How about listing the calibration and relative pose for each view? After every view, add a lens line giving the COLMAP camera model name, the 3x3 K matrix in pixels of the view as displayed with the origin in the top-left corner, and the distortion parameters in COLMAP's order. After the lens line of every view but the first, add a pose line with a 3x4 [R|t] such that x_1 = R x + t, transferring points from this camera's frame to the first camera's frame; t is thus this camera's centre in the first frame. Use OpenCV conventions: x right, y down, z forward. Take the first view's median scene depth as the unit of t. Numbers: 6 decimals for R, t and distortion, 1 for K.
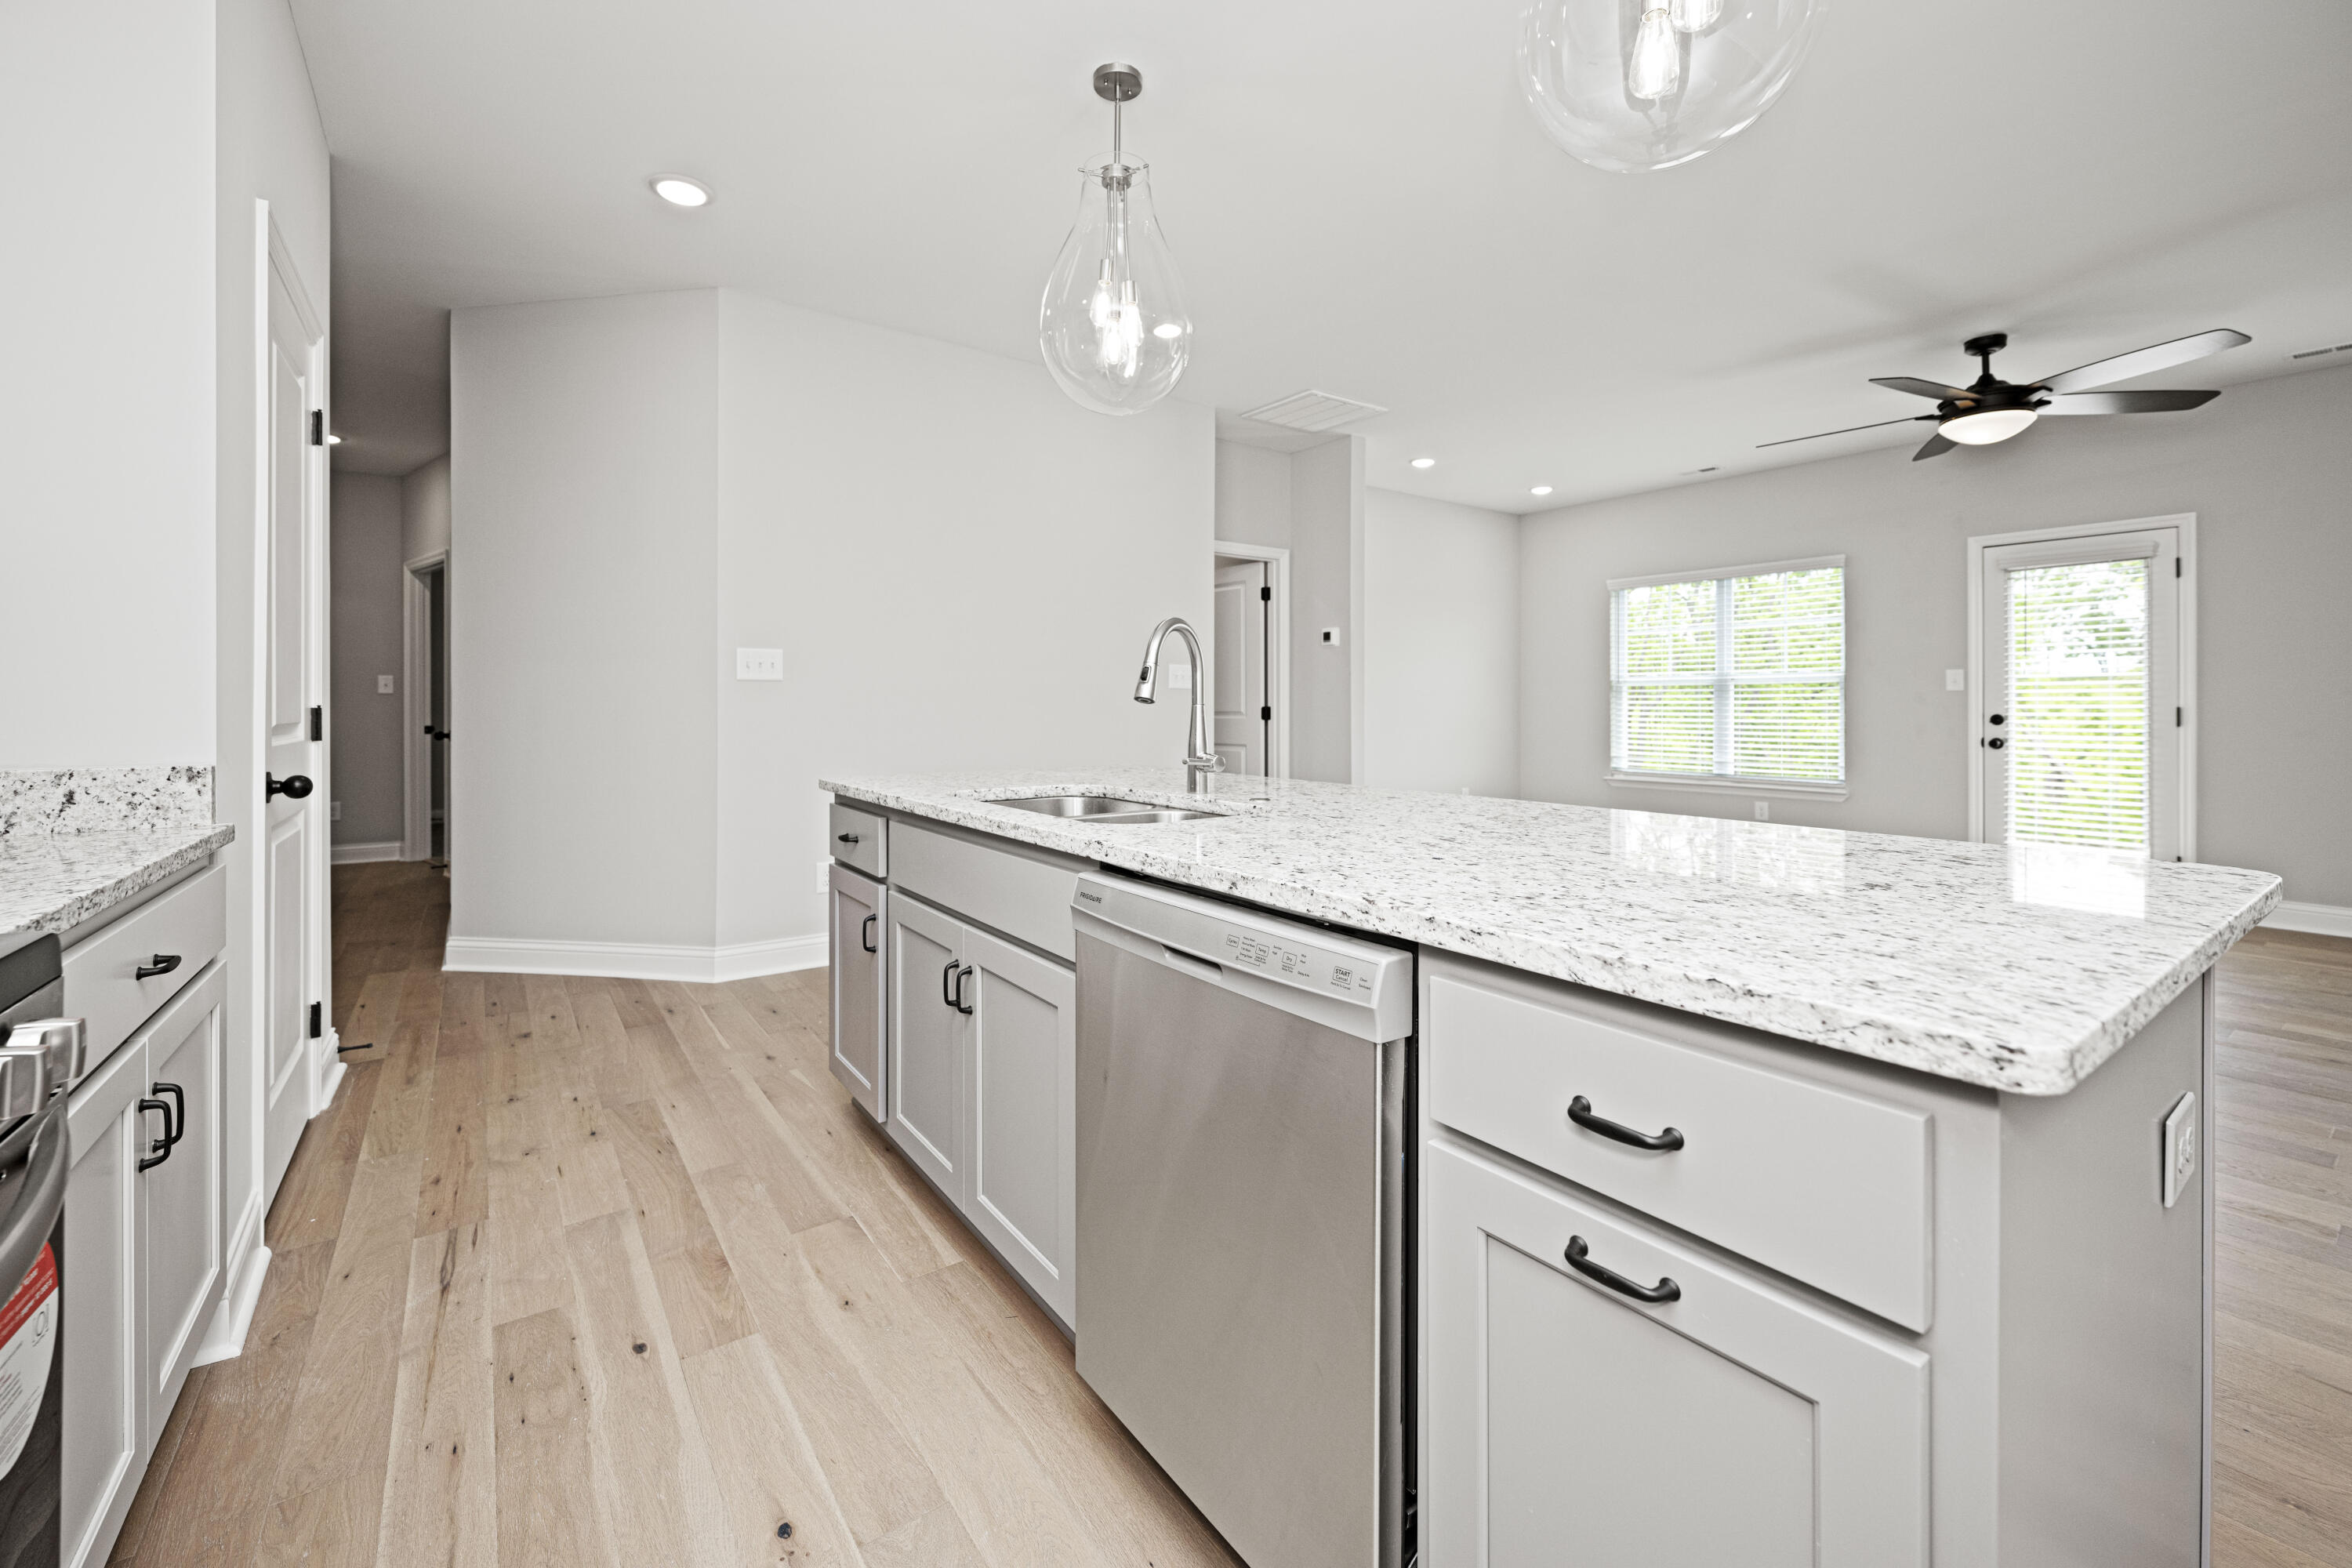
lens RADIAL K [[954.2, 0, 1153.9], [0, 954.2, 706.8], [0, 0, 1]] dist [-0.001858, 0.000433]
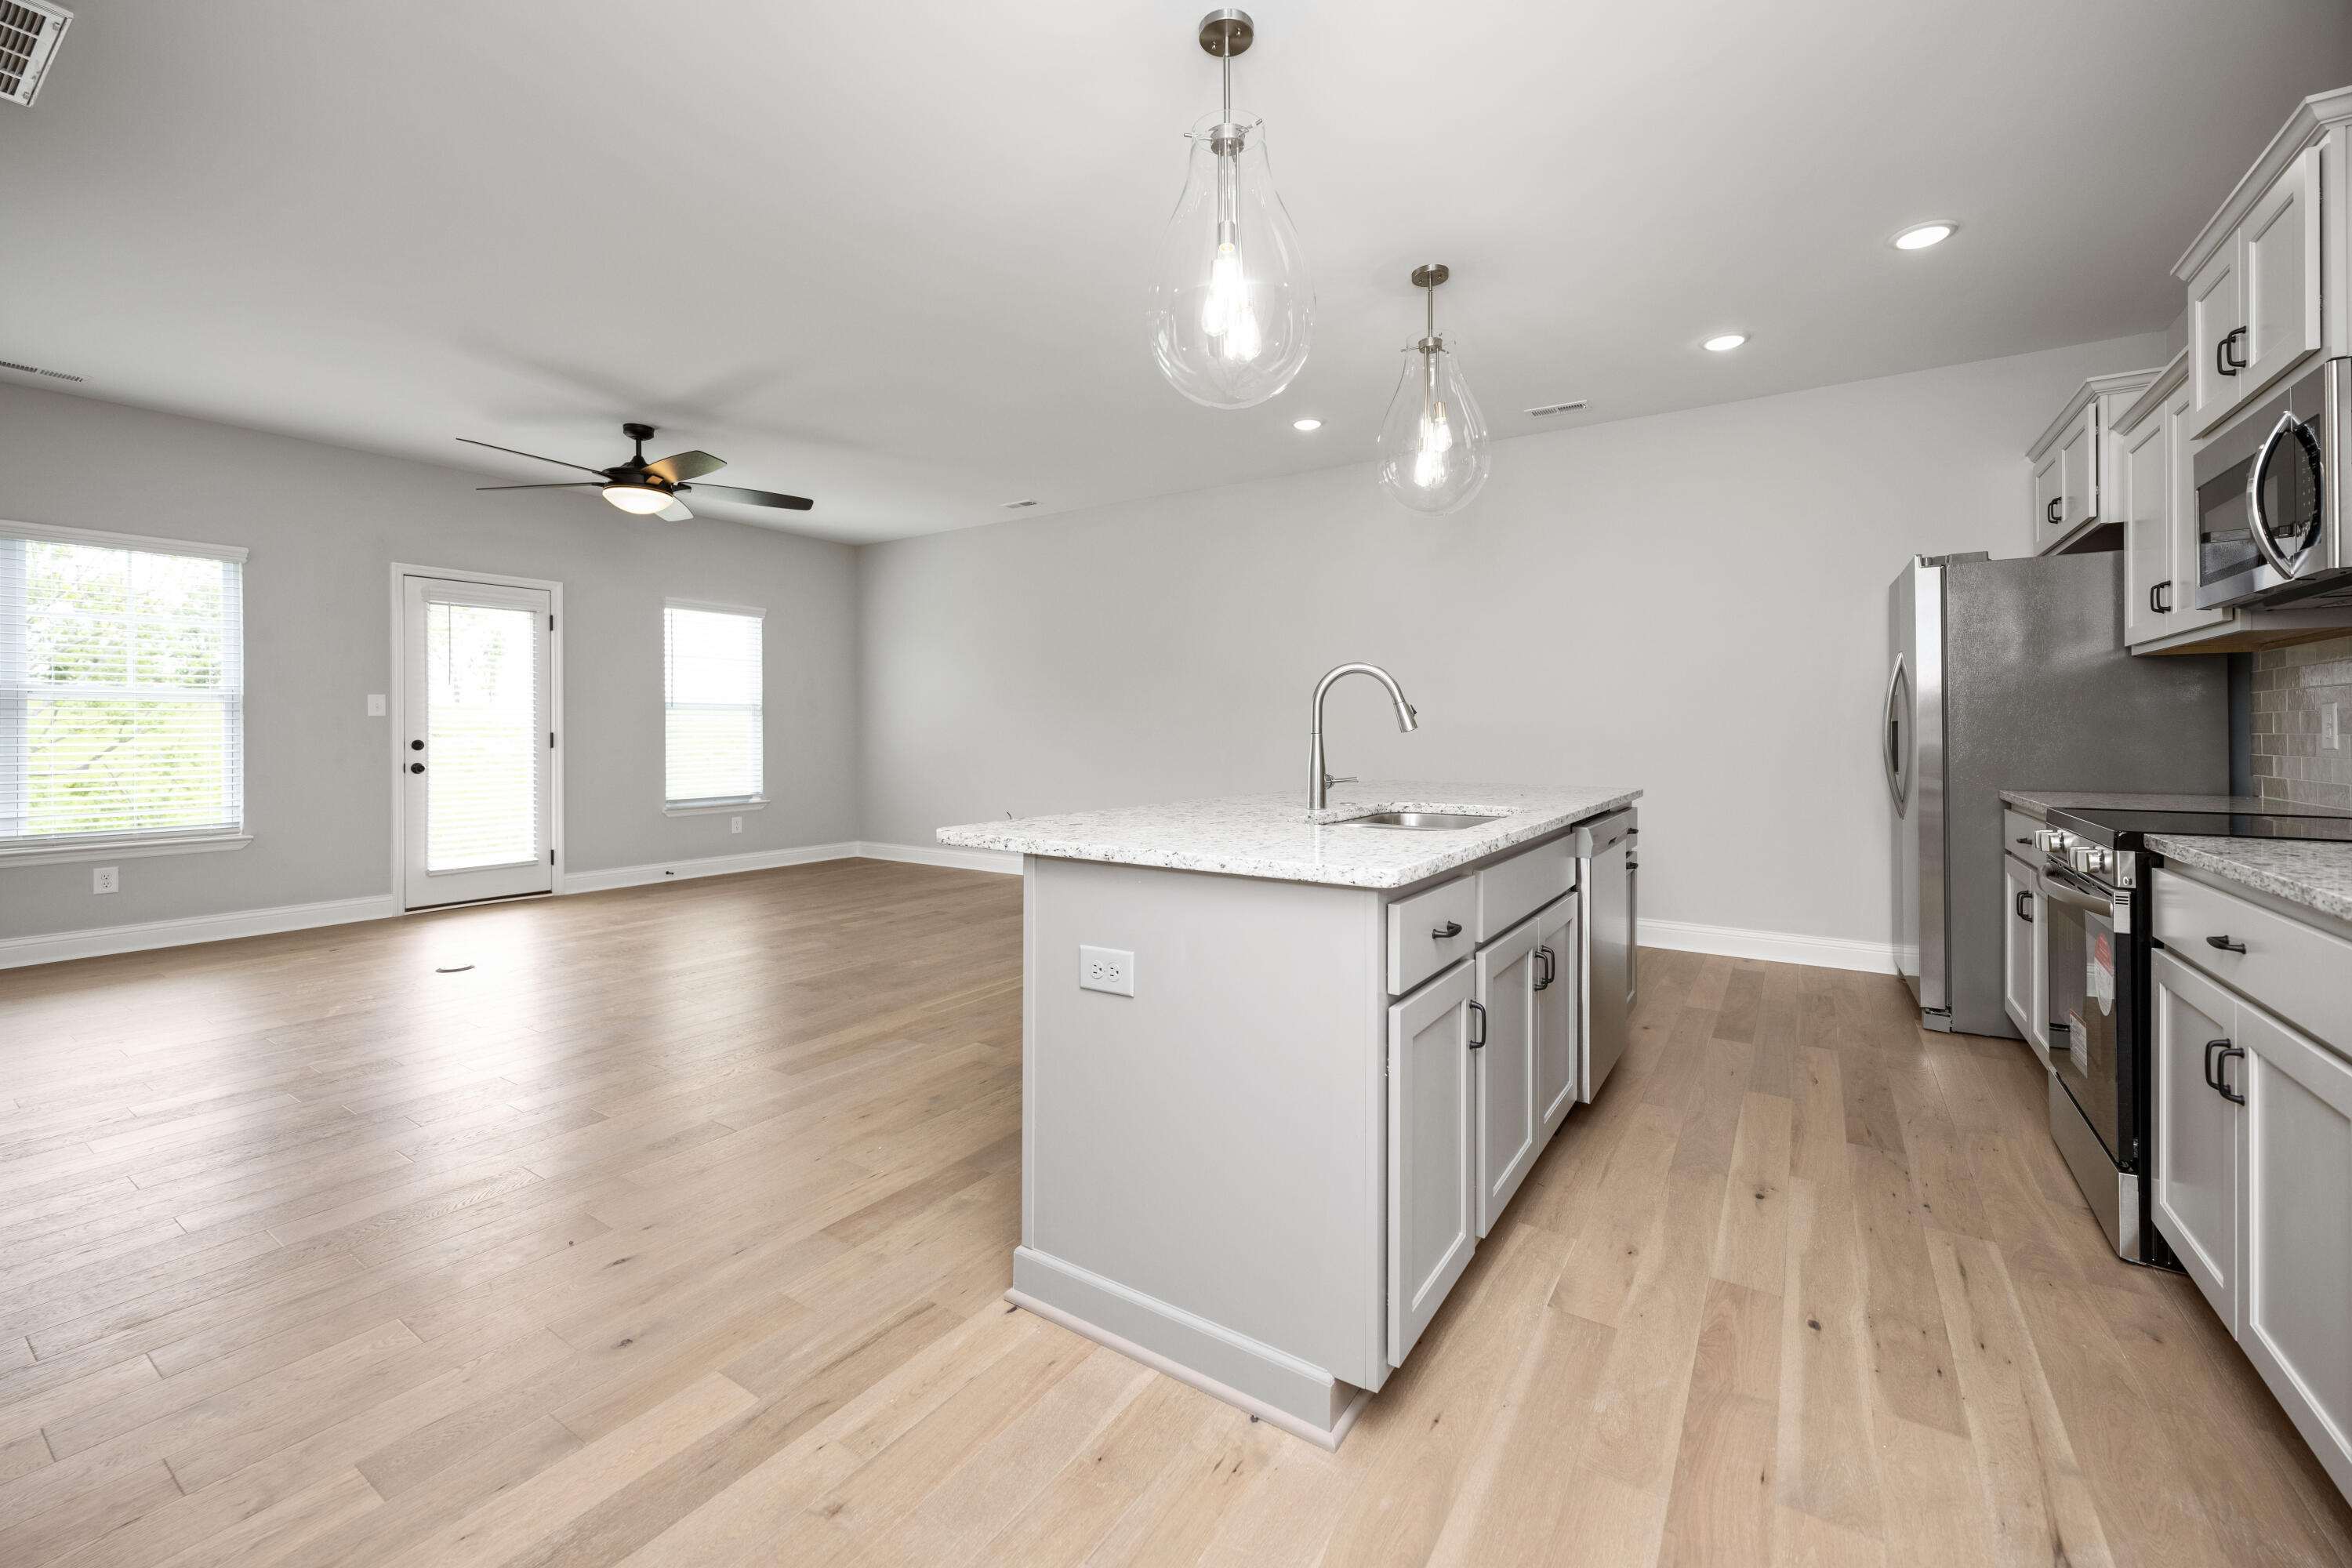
lens RADIAL K [[954.2, 0, 1188.6], [0, 954.2, 723.1], [0, 0, 1]] dist [-0.001858, 0.000433]
pose [[-0.367953, 0.006995, 0.929818, -0.775165], [0.000064, 0.999972, -0.007497, -0.005039], [-0.929844, -0.002699, -0.367944, 1.238760]]
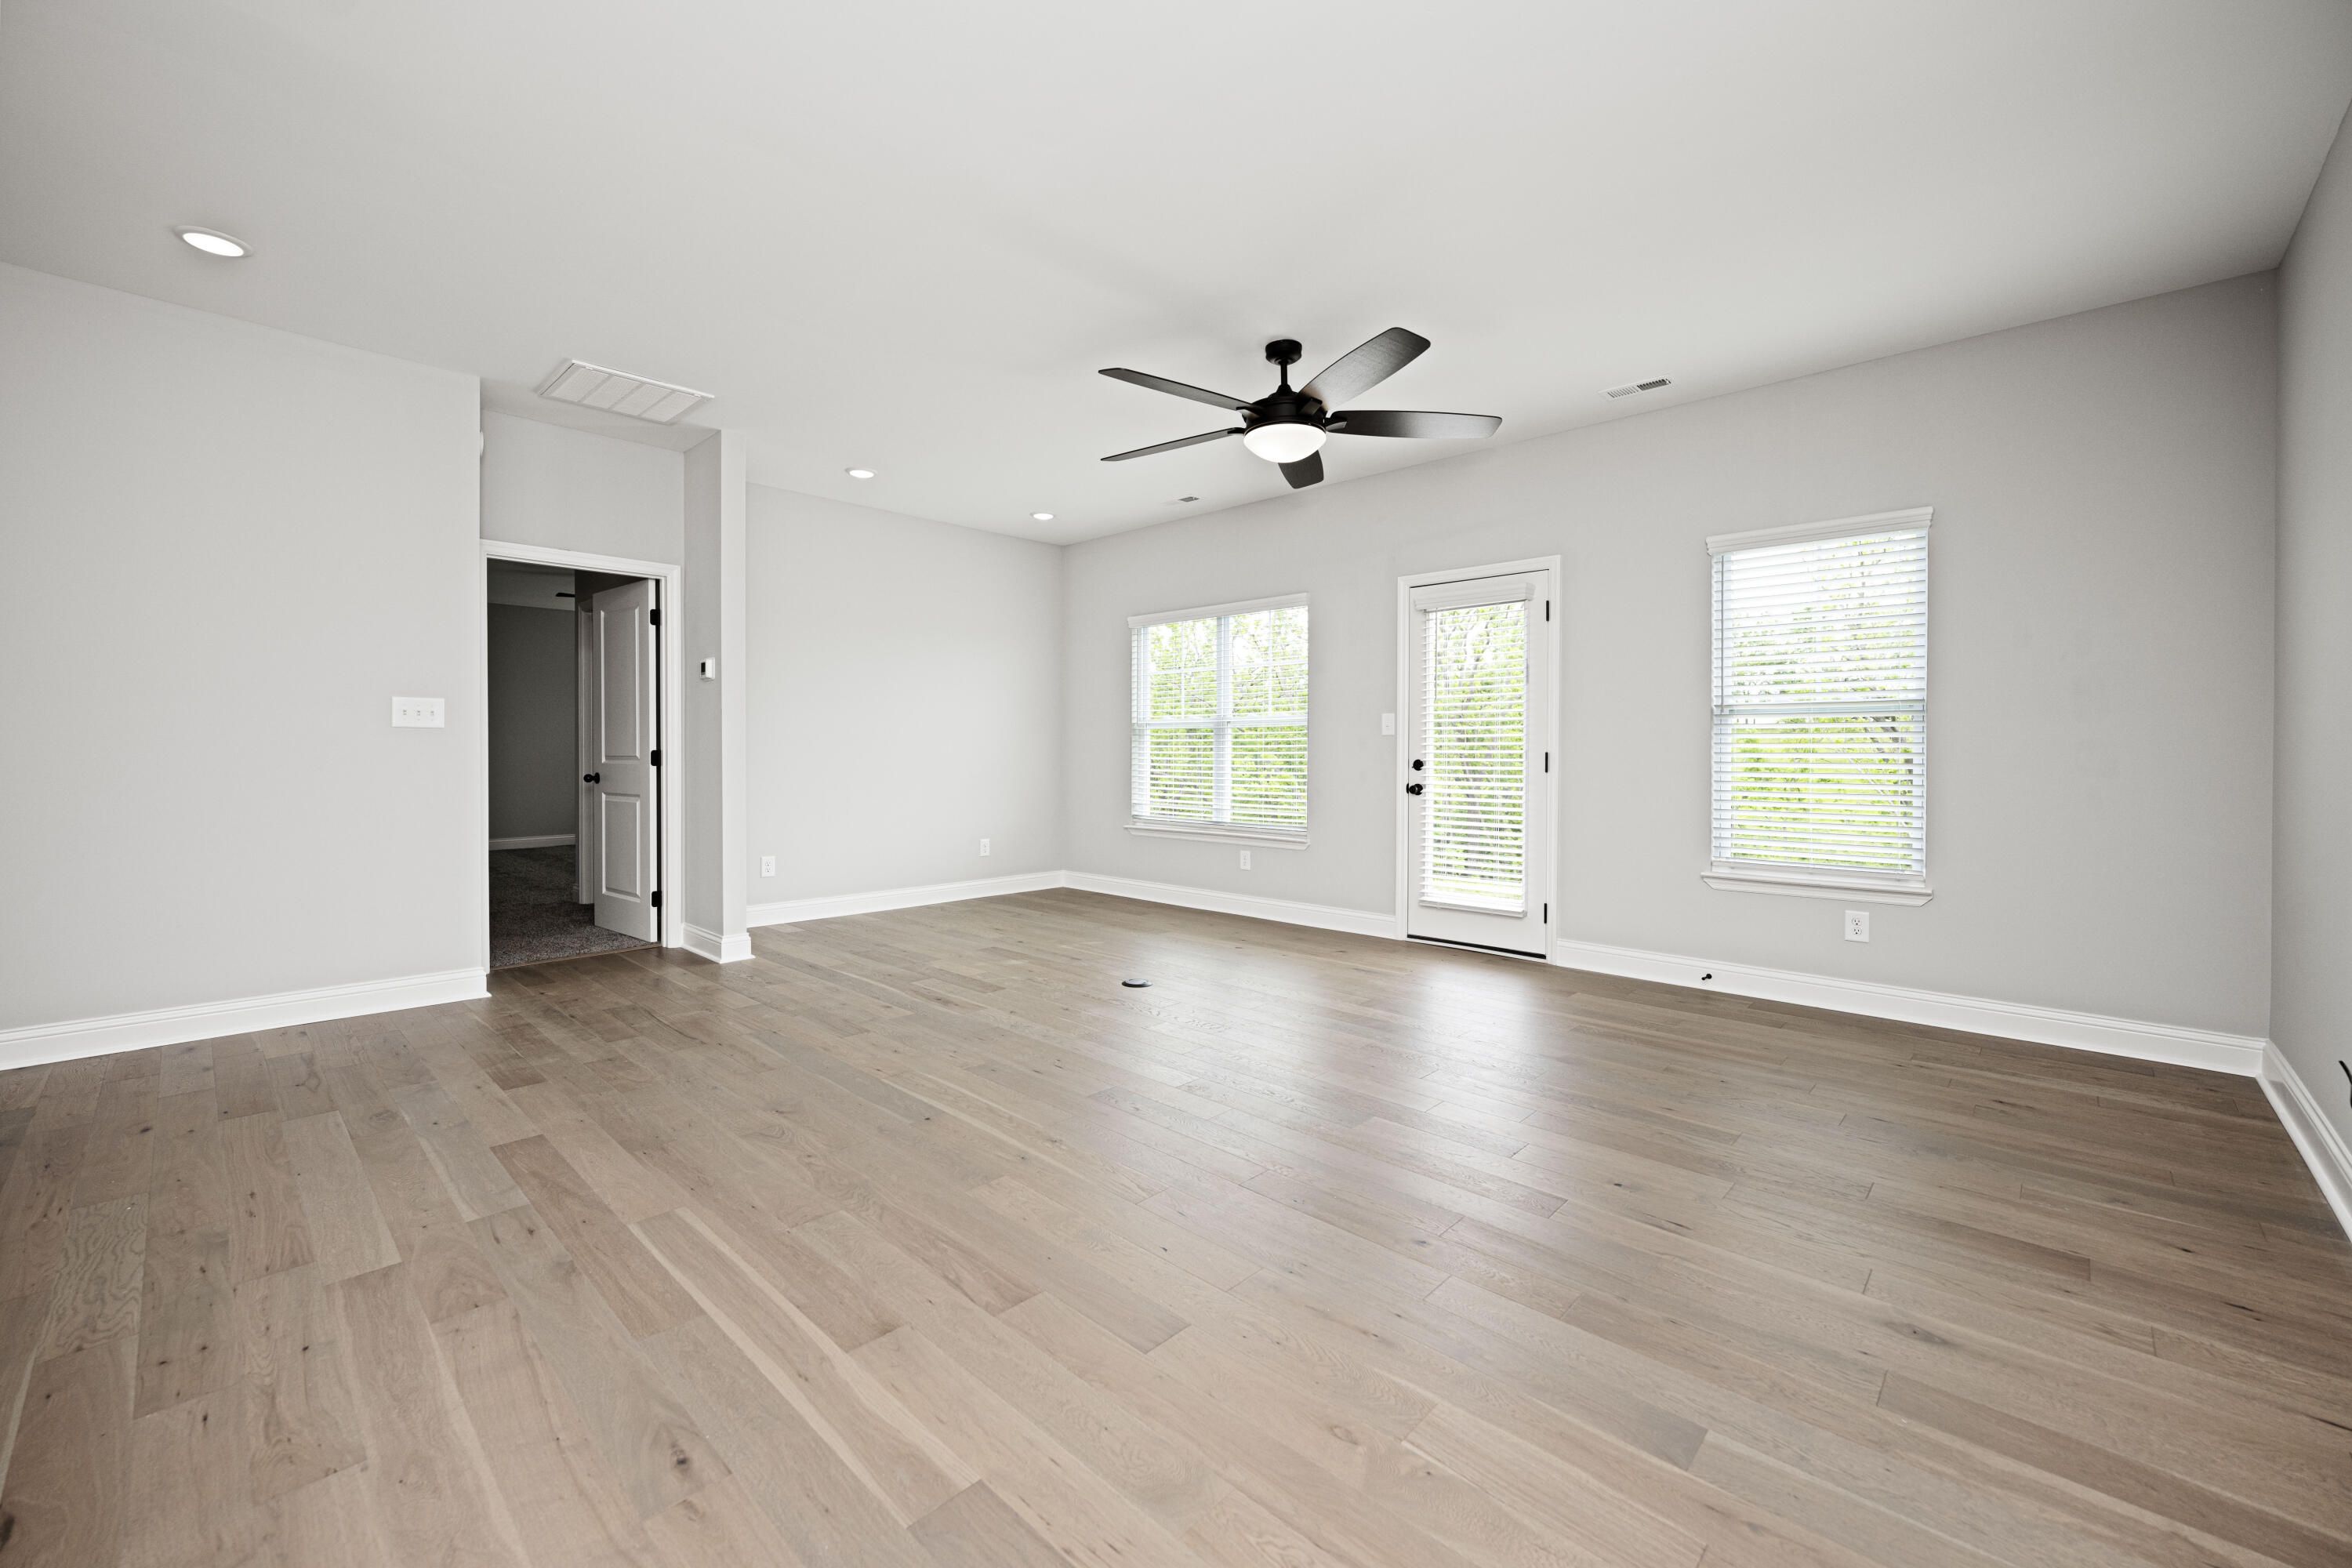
lens RADIAL K [[954.2, 0, 1159.3], [0, 954.2, 774.7], [0, 0, 1]] dist [-0.001858, 0.000433]
pose [[0.983719, -0.001750, 0.179705, 0.922662], [-0.002877, 0.999671, 0.025482, -0.001456], [-0.179691, -0.025584, 0.983390, 0.184148]]
